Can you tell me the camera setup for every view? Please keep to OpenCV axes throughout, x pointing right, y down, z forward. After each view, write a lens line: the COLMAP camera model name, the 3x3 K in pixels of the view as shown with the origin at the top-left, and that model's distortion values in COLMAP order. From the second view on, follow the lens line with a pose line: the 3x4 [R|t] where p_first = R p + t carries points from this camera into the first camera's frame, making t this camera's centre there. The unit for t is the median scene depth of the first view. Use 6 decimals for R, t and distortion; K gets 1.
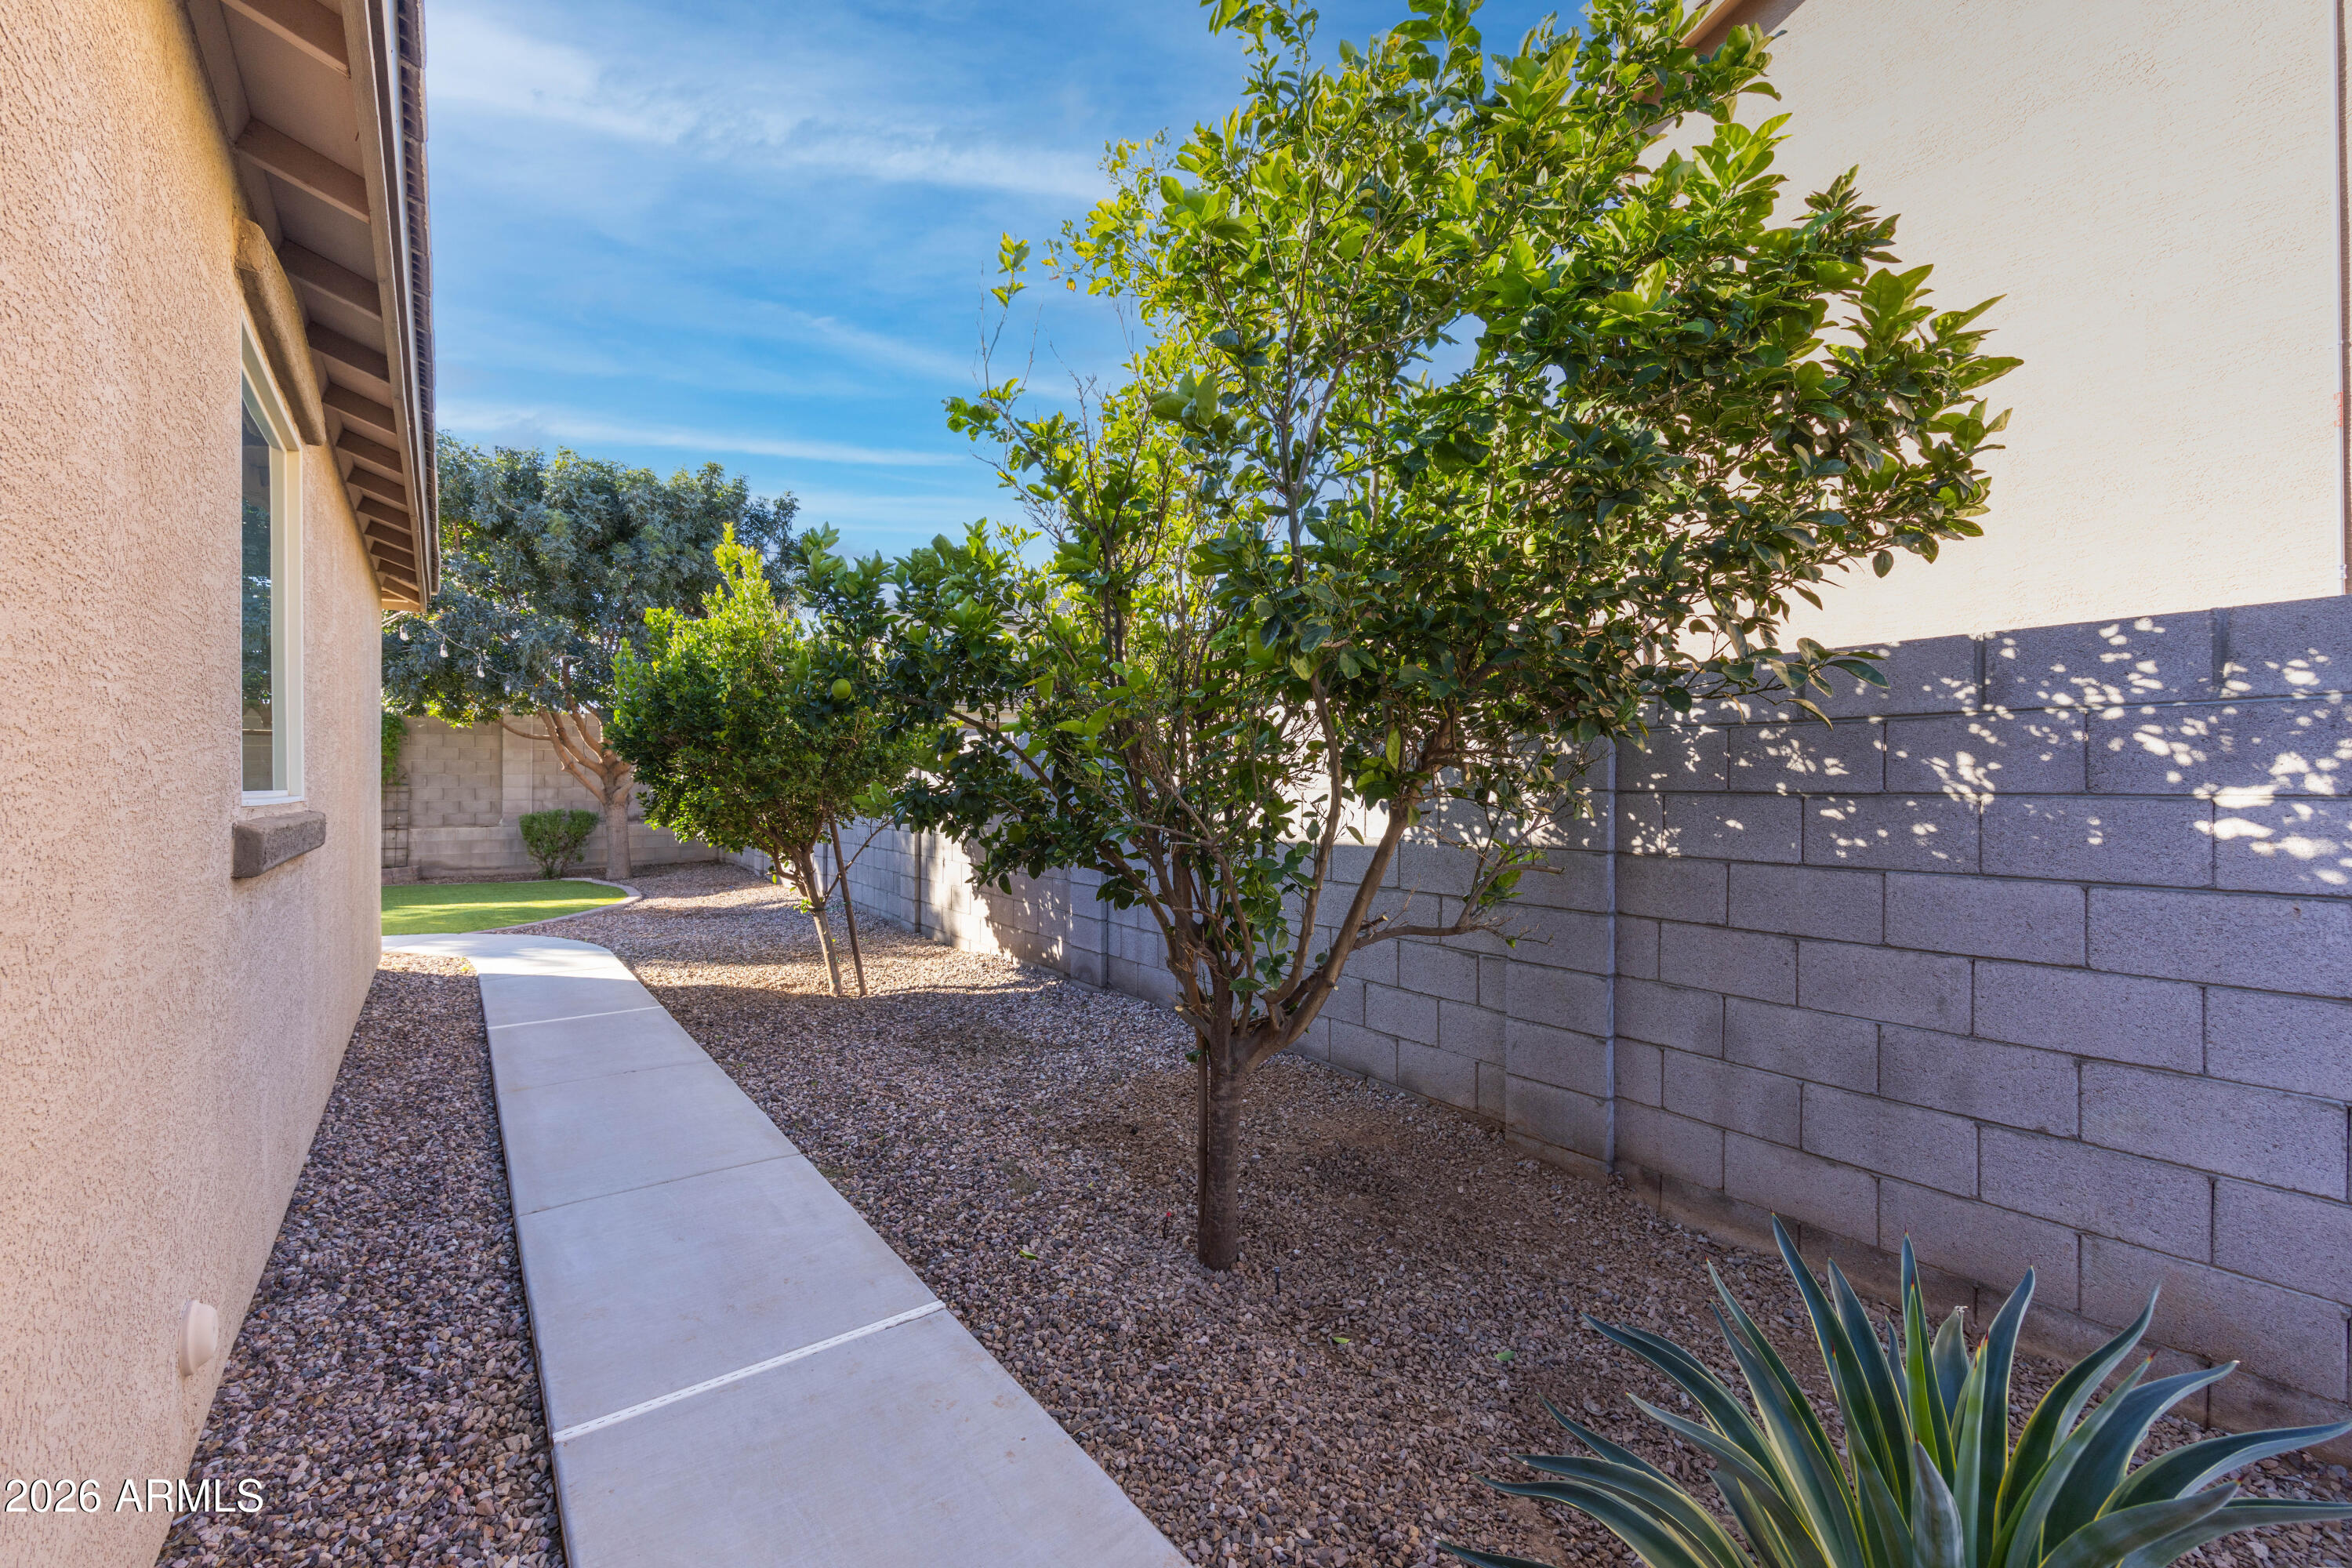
lens RADIAL K [[947.5, 0, 1158.9], [0, 947.5, 787.8], [0, 0, 1]] dist [-0.004051, -0.000728]
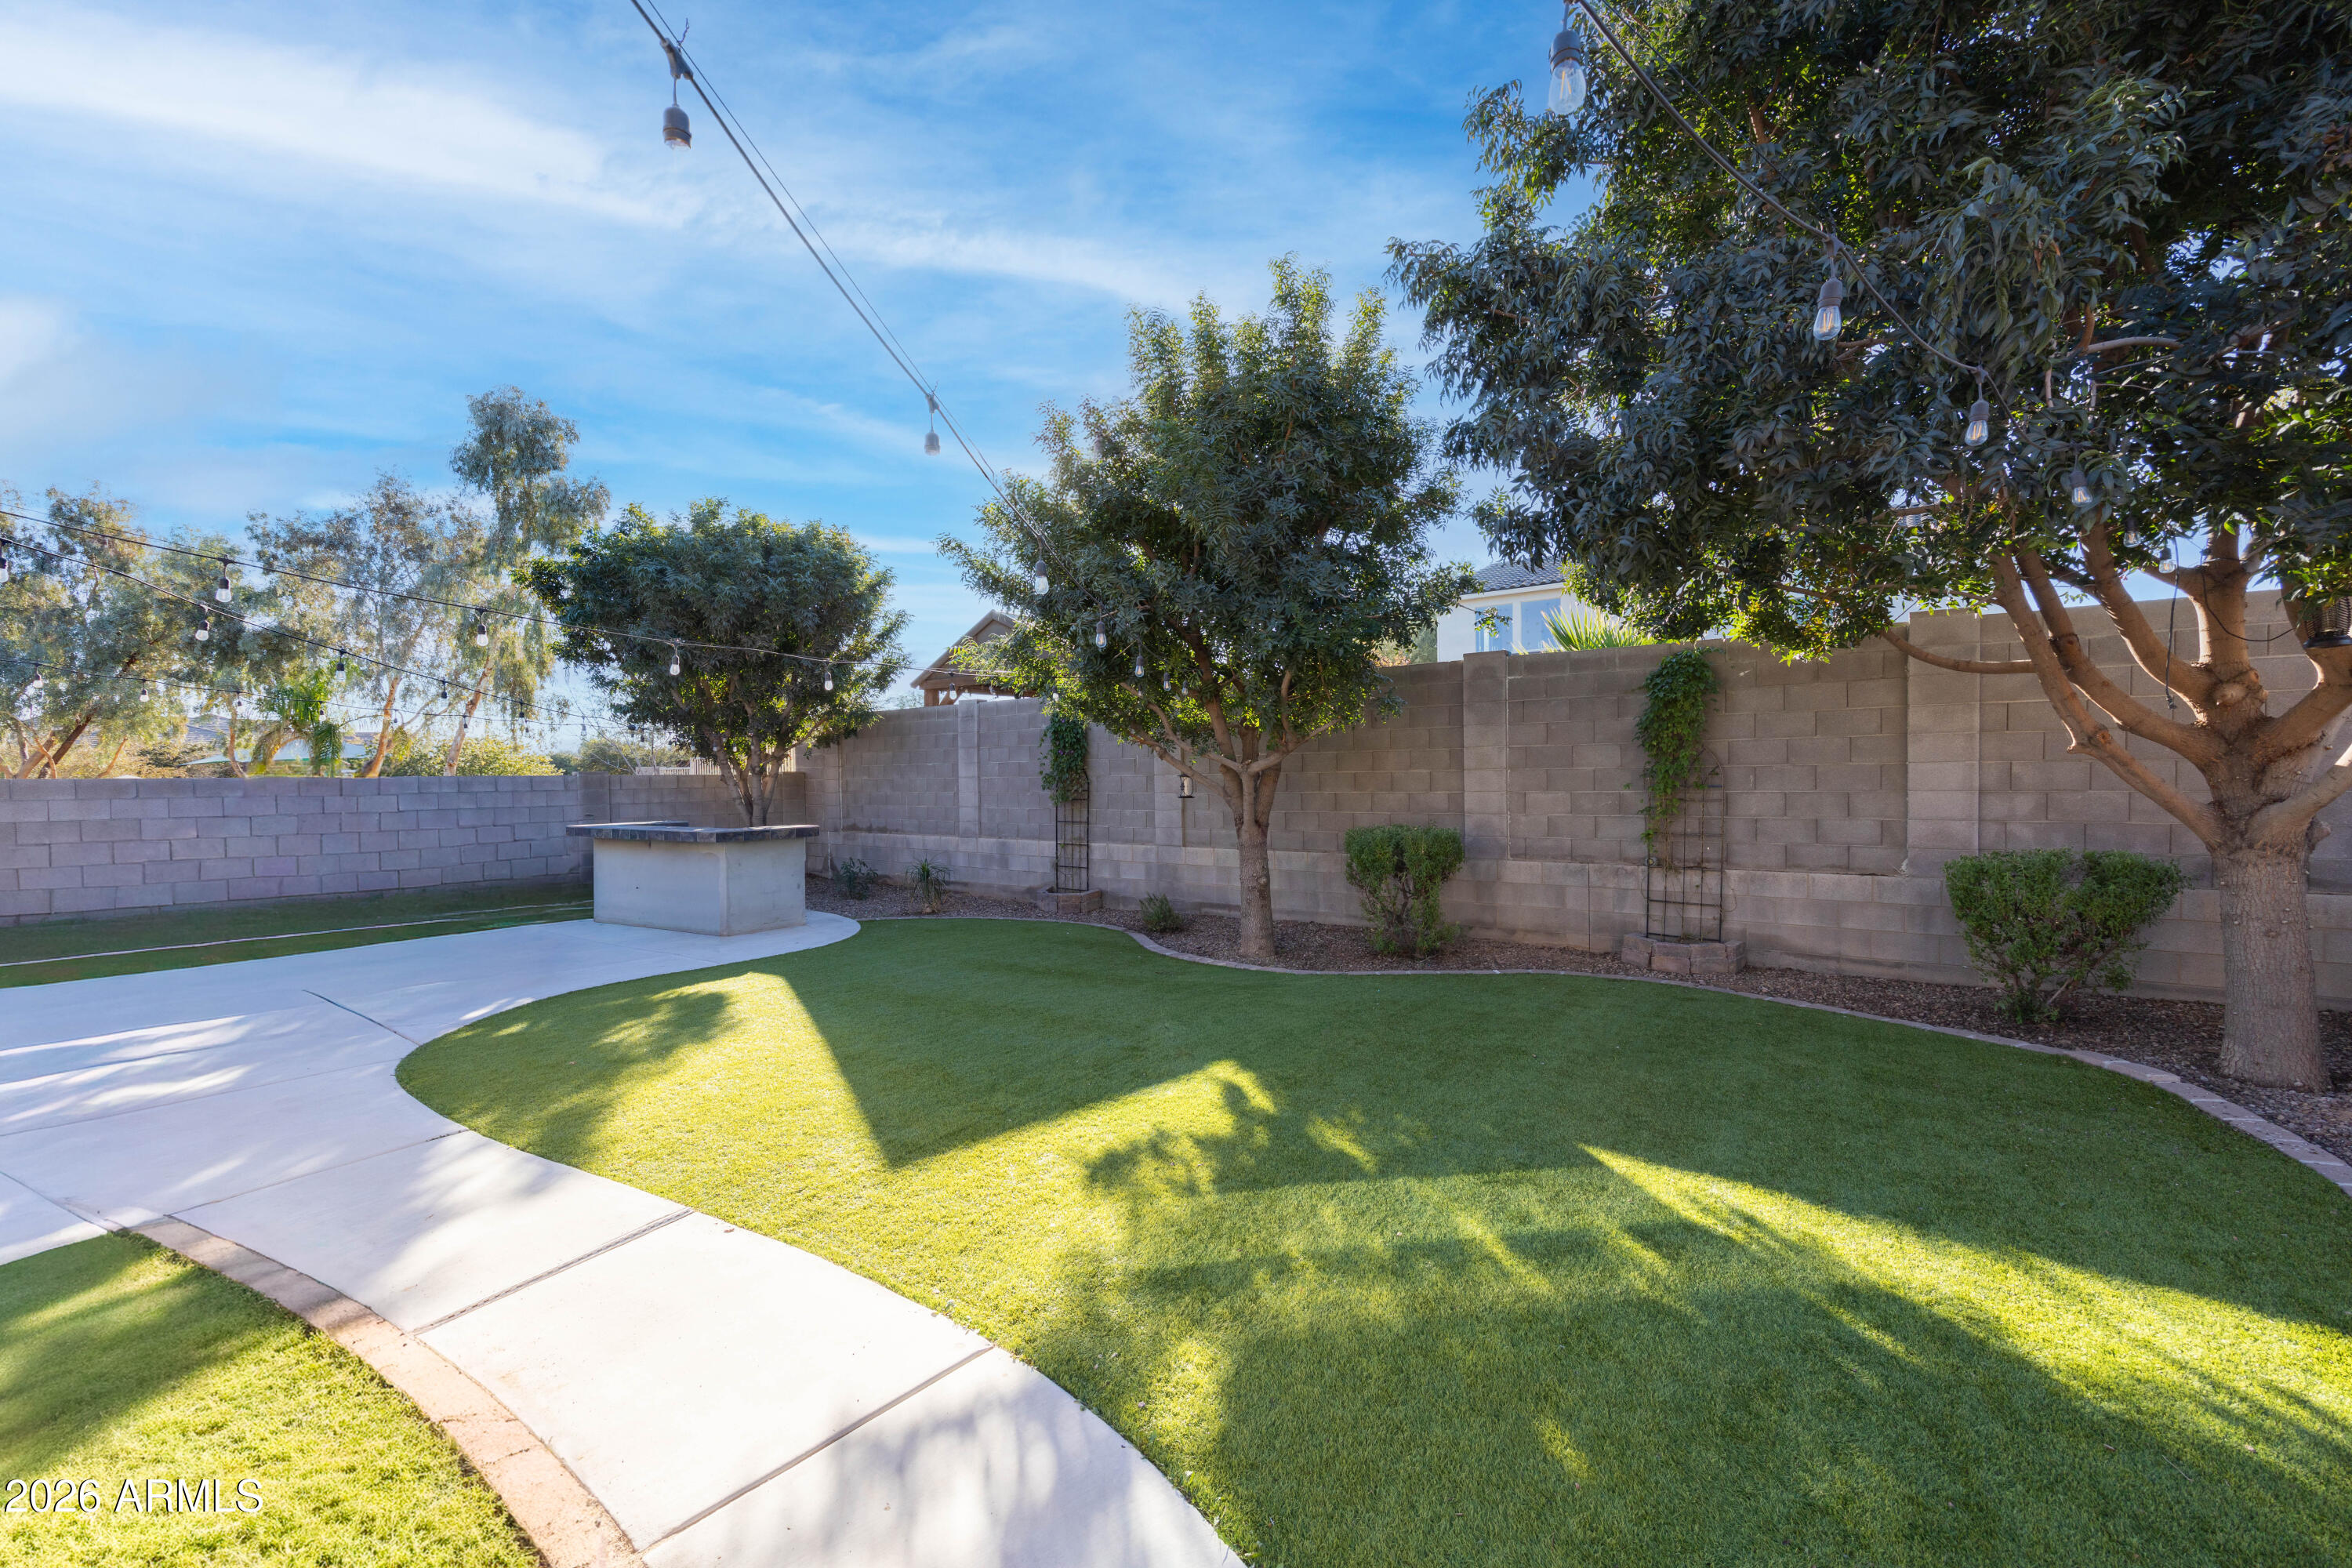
lens RADIAL K [[947.5, 0, 1174.1], [0, 947.5, 785.2], [0, 0, 1]] dist [-0.004051, -0.000728]
pose [[0.278078, 0.004443, -0.960548, -0.364973], [0.014925, 0.999849, 0.008946, -0.013177], [0.960442, -0.016824, 0.277970, 0.549300]]
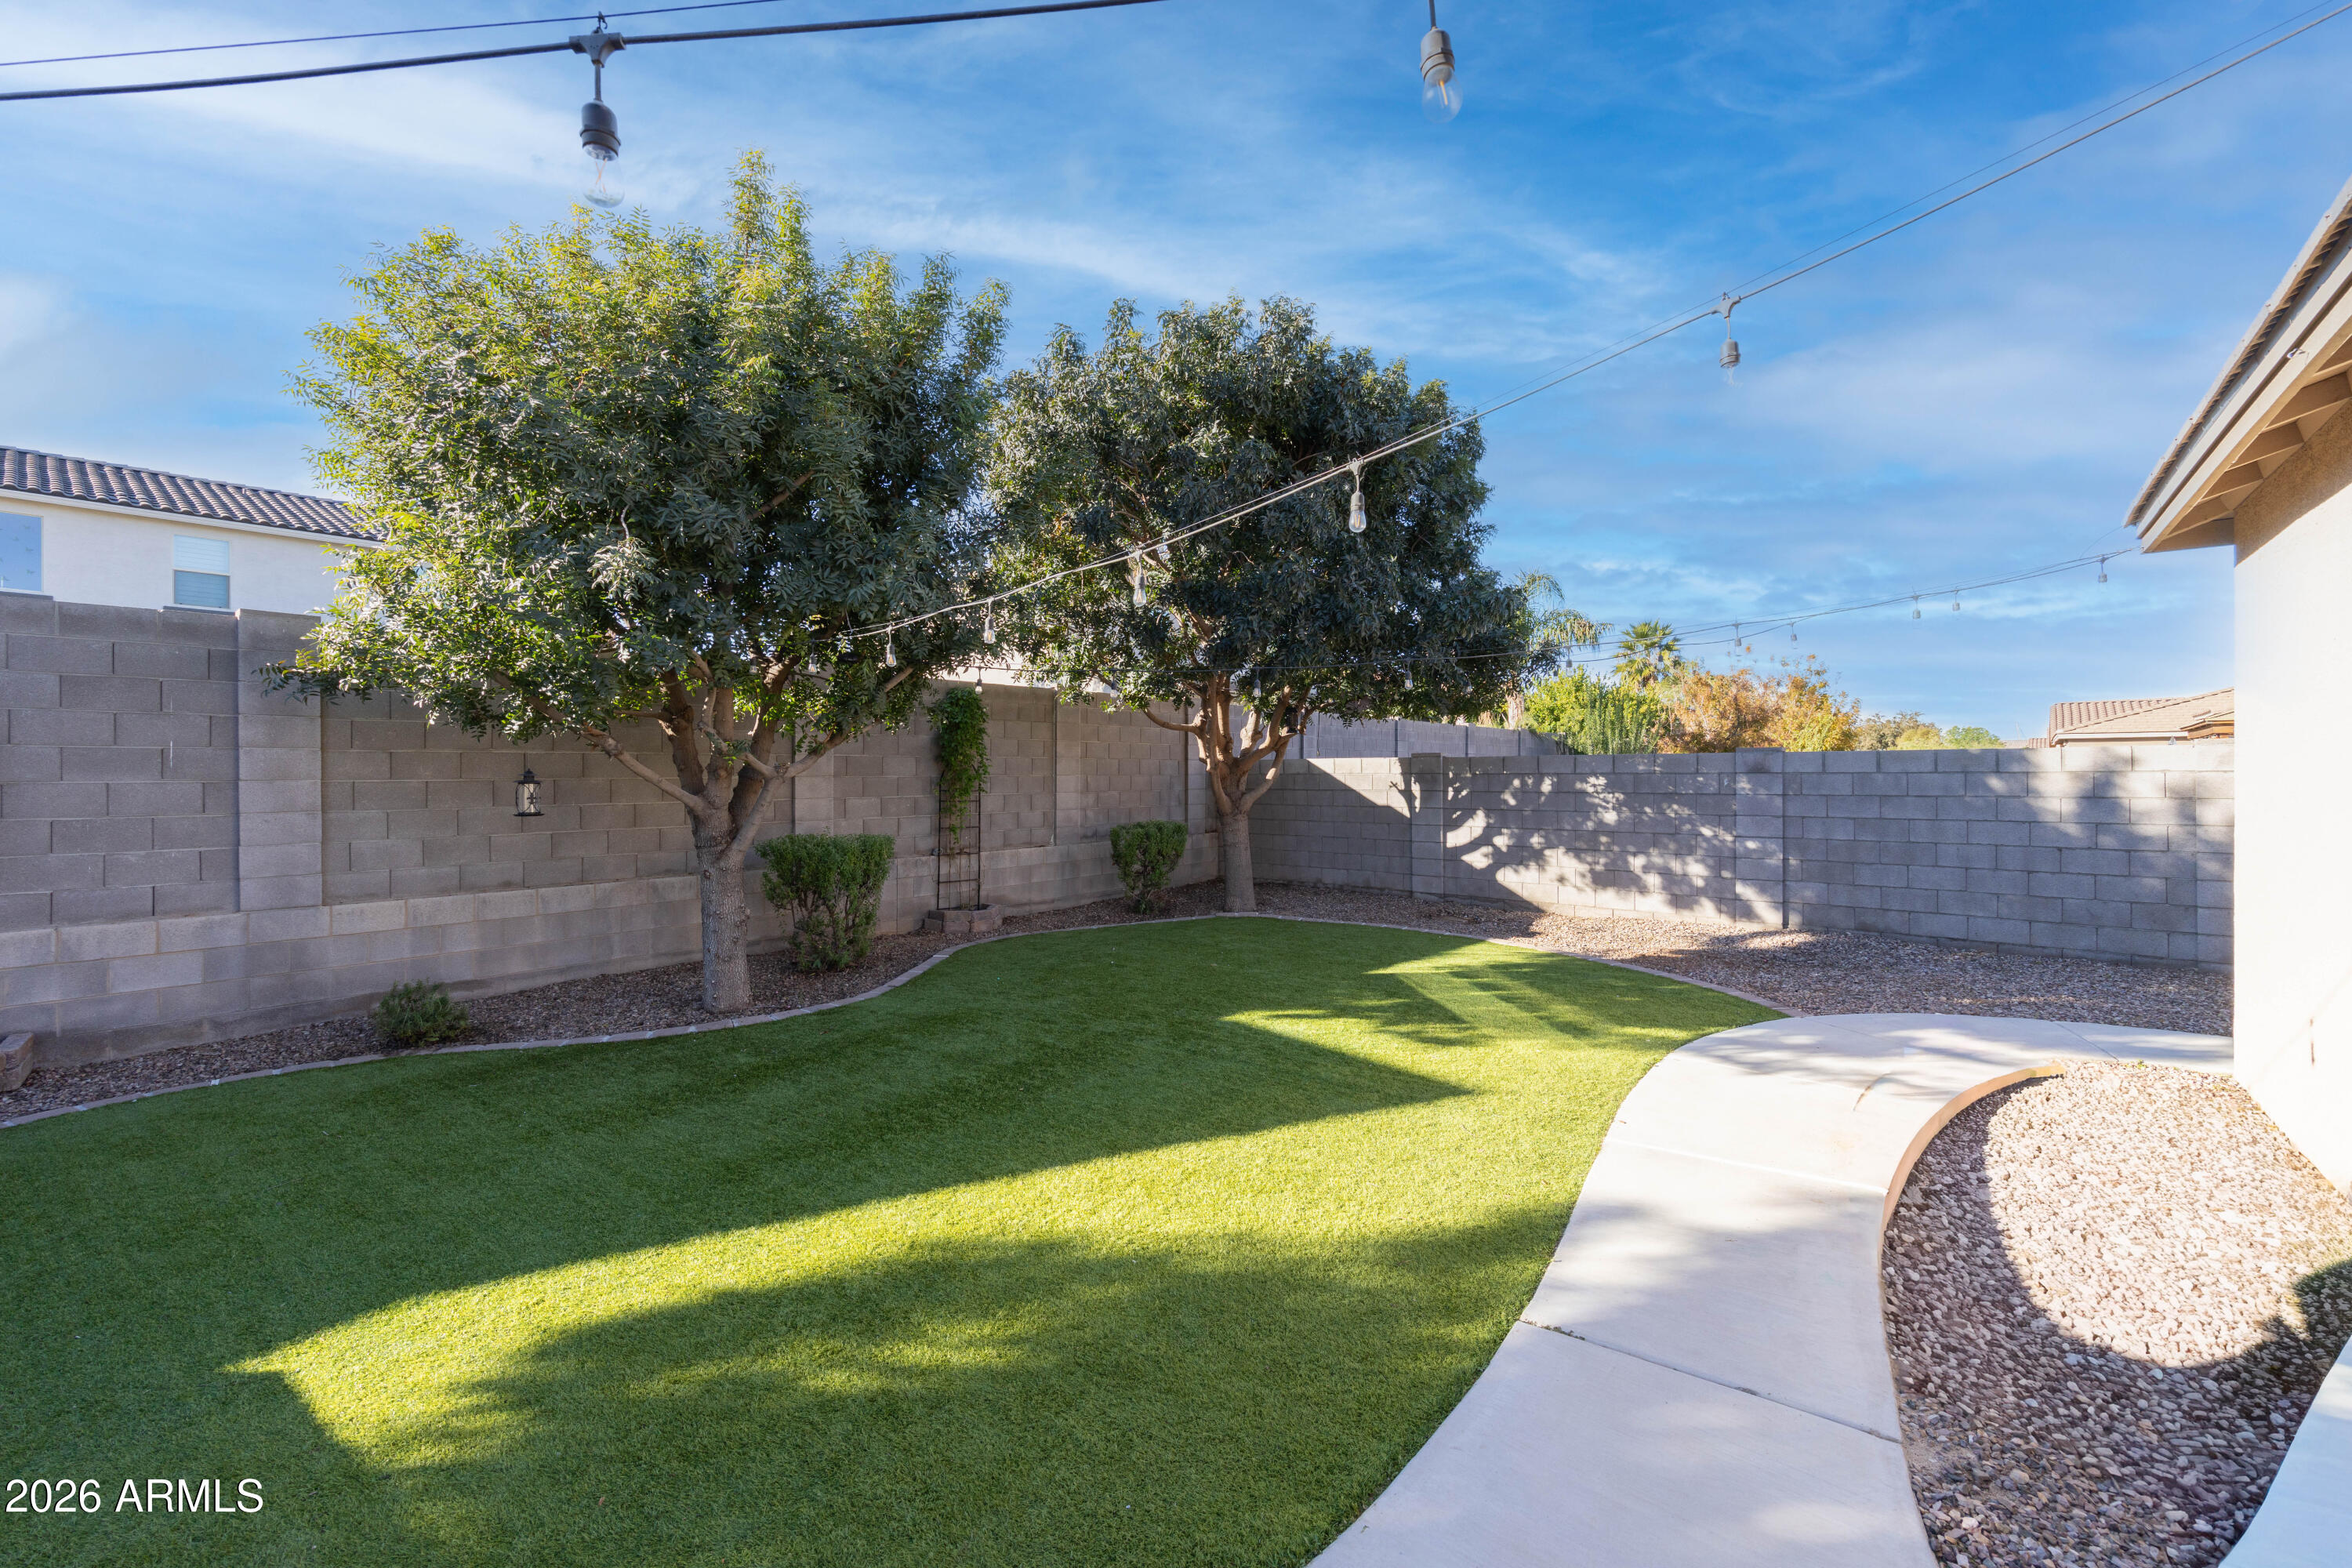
lens RADIAL K [[947.5, 0, 1172.7], [0, 947.5, 780.0], [0, 0, 1]] dist [-0.004051, -0.000728]
pose [[0.973818, -0.007751, 0.227199, -0.809947], [0.006413, 0.999957, 0.006626, -0.015349], [-0.227240, -0.004996, 0.973826, 0.256268]]
